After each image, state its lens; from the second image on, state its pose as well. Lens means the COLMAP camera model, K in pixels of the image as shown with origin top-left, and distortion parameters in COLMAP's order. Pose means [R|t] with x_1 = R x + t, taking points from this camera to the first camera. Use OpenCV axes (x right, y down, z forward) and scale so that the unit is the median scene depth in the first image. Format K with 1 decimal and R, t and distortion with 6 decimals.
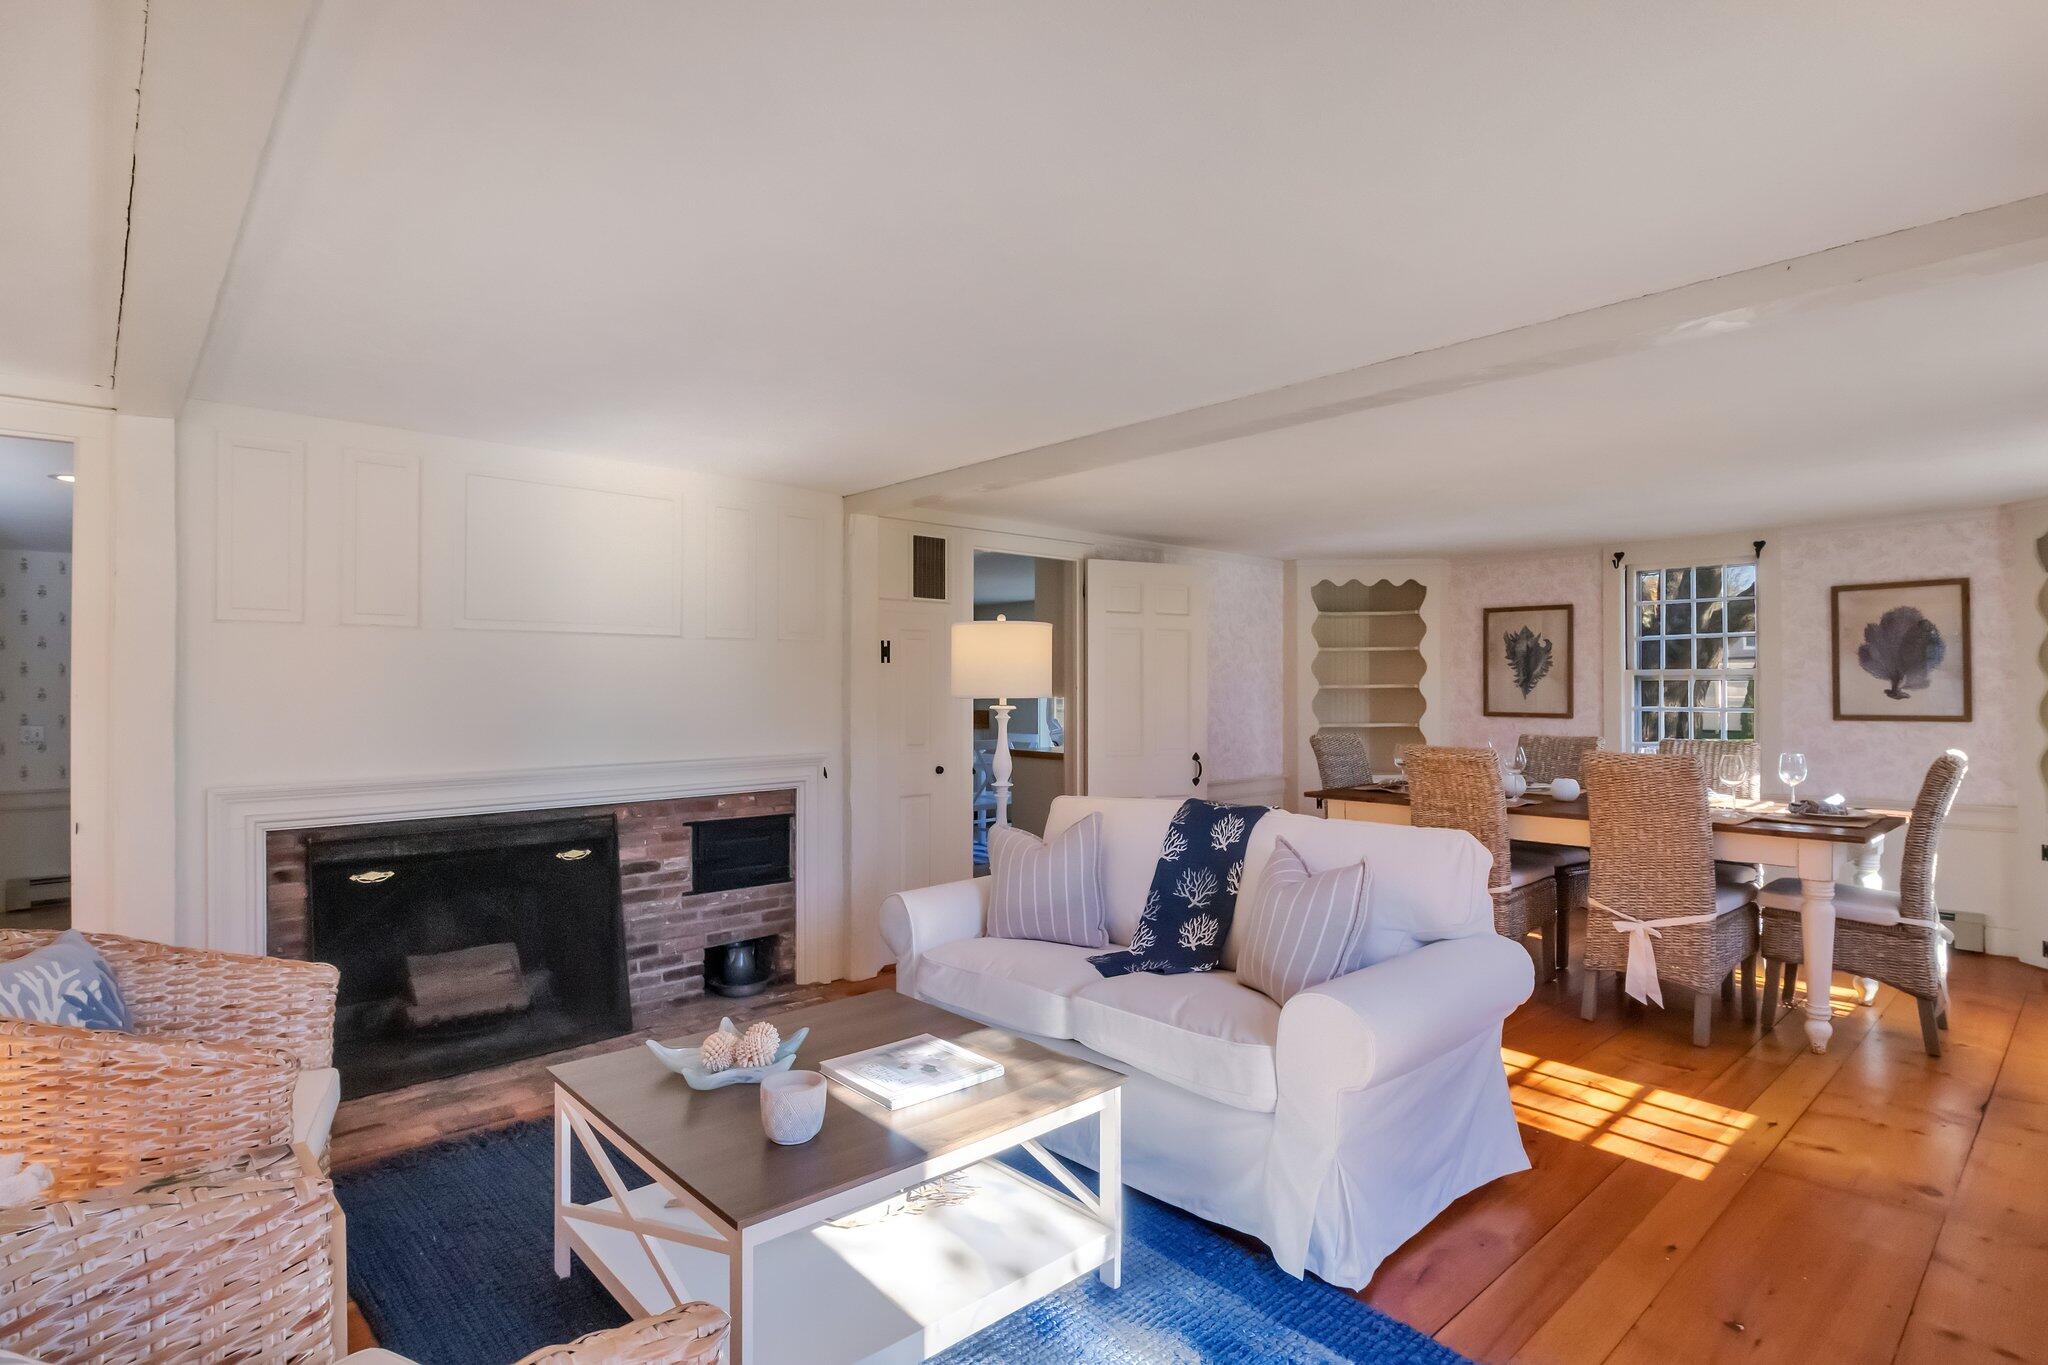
lens RADIAL K [[1027.9, 0, 1022.6], [0, 1027.9, 686.9], [0, 0, 1]] dist [-0.000851, -0.001673]
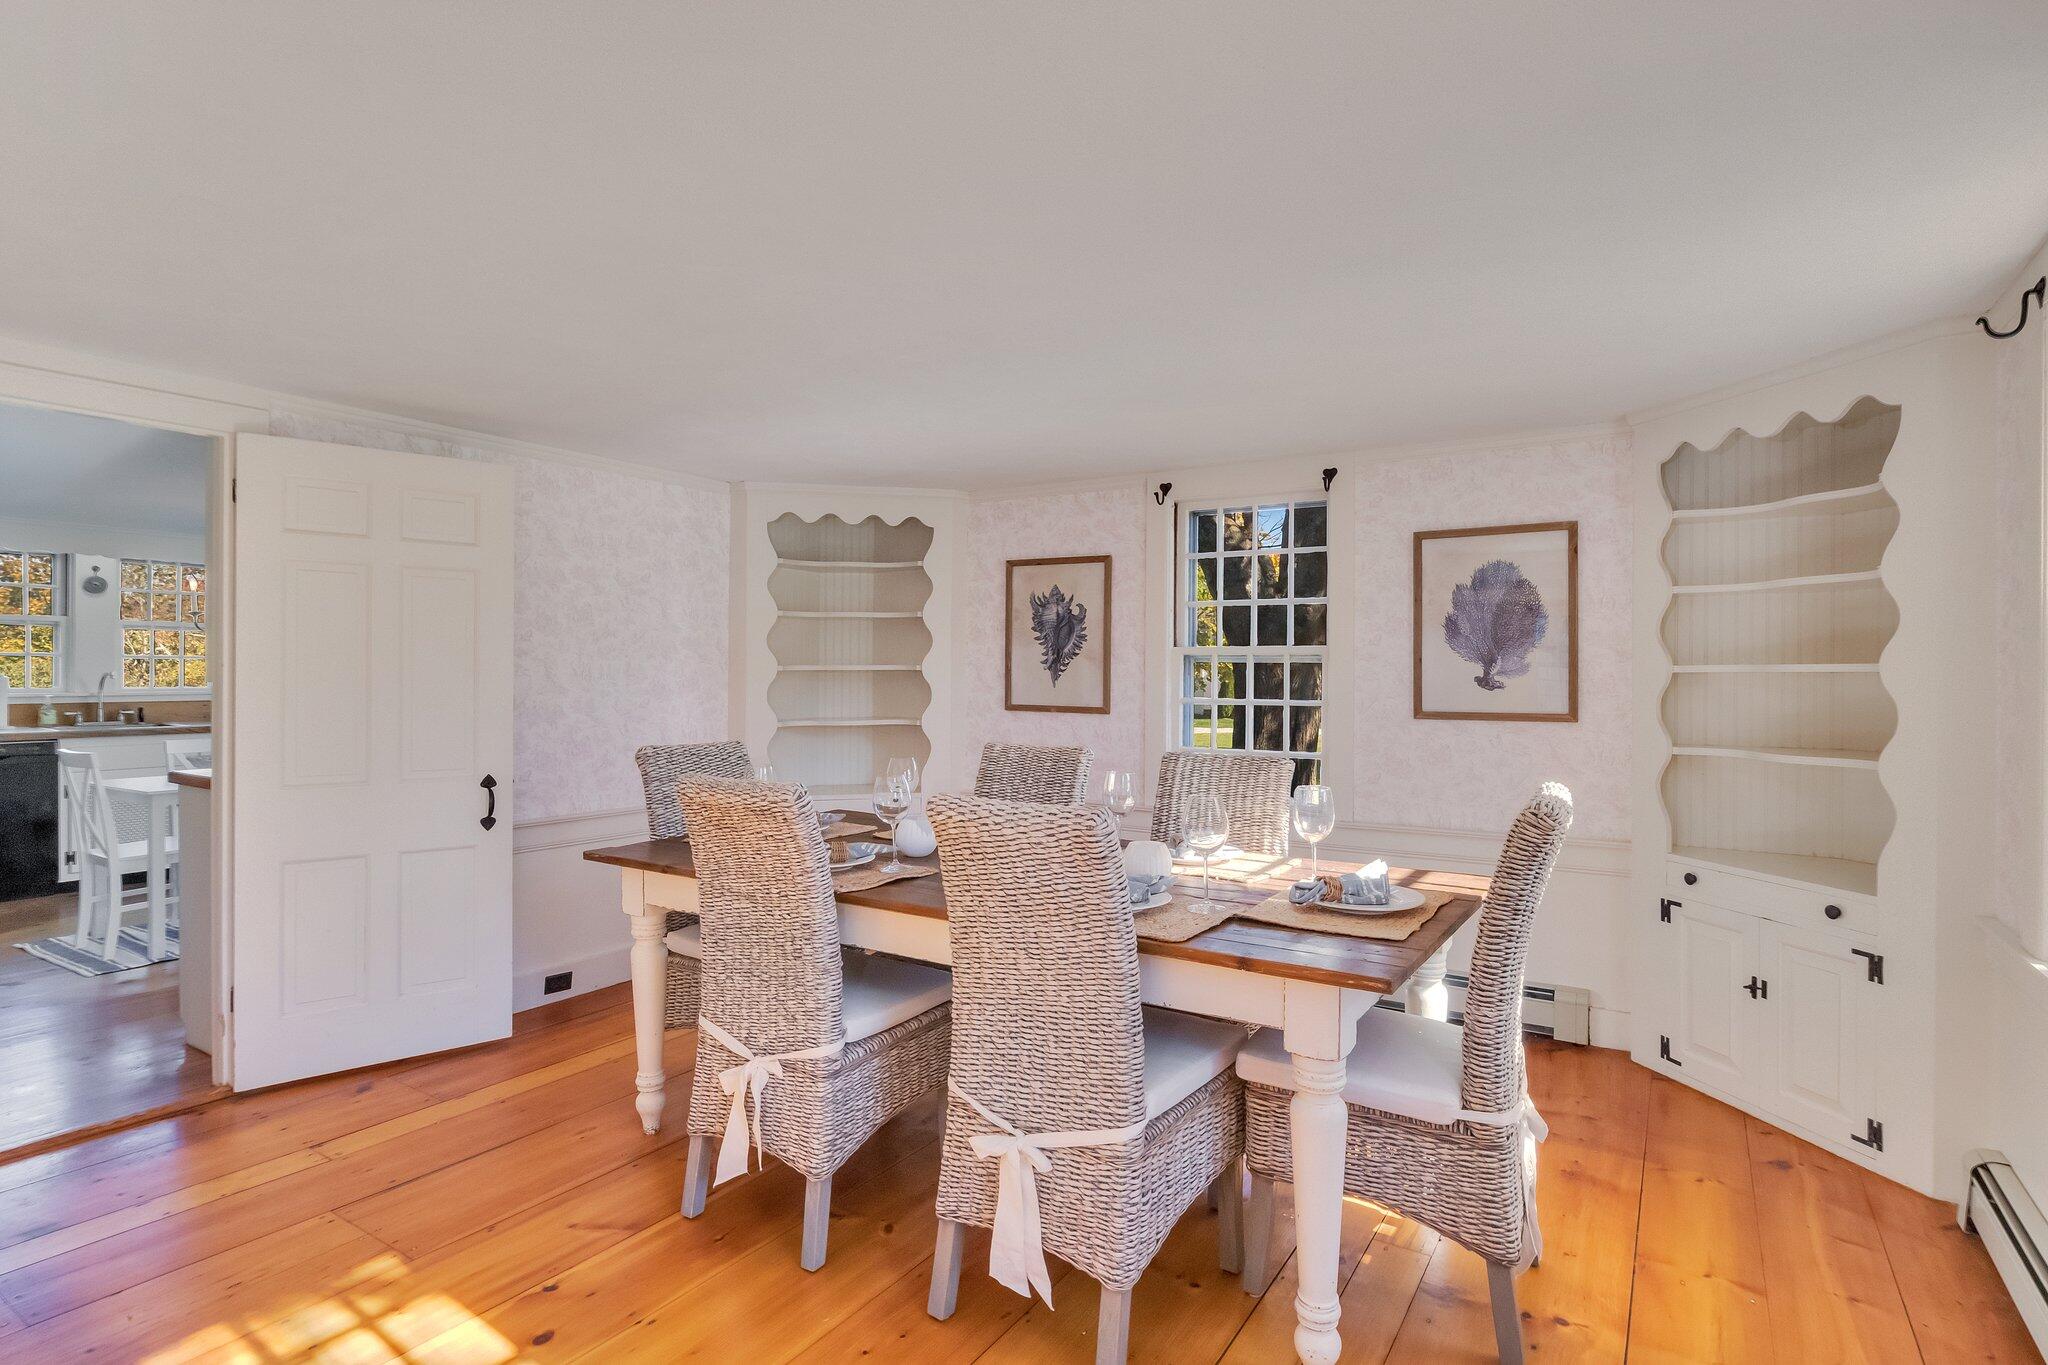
lens RADIAL K [[990.5, 0, 1024.0], [0, 990.5, 682.5], [0, 0, 1]] dist [-0.000957, -0.000361]
pose [[0.971400, 0.004877, 0.237399, 0.368062], [-0.007600, 0.999915, 0.010555, 0.001958], [-0.237327, -0.012058, 0.971355, 0.401688]]
